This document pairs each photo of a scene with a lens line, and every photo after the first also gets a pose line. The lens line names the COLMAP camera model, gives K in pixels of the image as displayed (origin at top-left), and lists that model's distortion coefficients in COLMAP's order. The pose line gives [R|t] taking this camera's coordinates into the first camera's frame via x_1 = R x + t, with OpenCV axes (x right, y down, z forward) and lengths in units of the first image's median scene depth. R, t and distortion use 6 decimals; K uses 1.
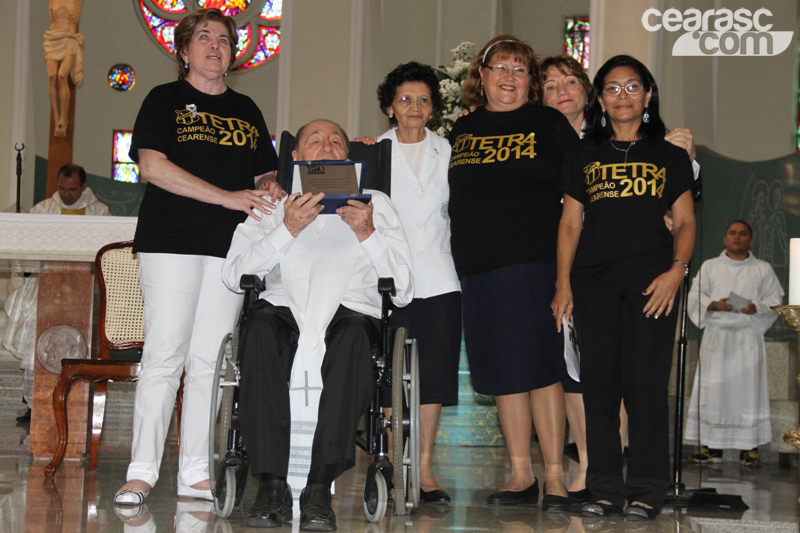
lens RADIAL K [[1785.8, 0, 400.9], [0, 1785.8, 266.3], [0, 0, 1]] dist [-0.014371, 0.000000]
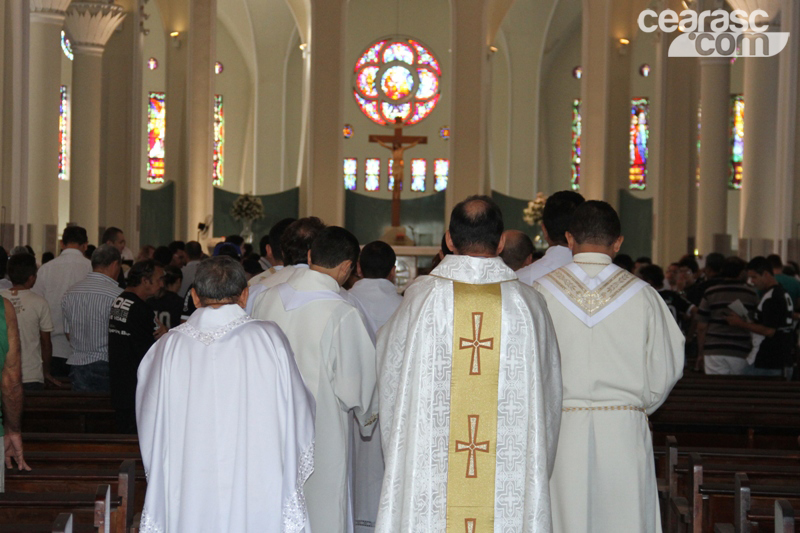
lens RADIAL K [[2196.5, 0, 399.3], [0, 2196.5, 266.3], [0, 0, 1]] dist [0.206242, 0.000000]
pose [[0.999865, -0.016350, -0.001394, -0.097060], [0.016401, 0.998427, 0.053622, -0.085756], [0.000515, -0.053638, 0.998560, -1.404168]]
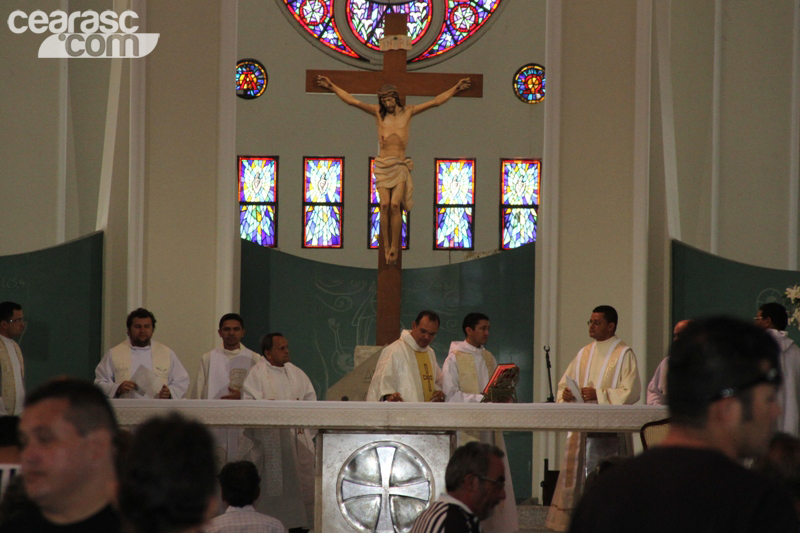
lens RADIAL K [[5150.1, 0, 399.6], [0, 5150.1, 266.8], [0, 0, 1]] dist [0.859059, 0.000000]
pose [[0.999794, -0.020213, -0.001829, -0.095834], [0.020232, 0.999738, 0.010731, -0.053838], [0.001612, -0.010766, 0.999941, -0.965543]]
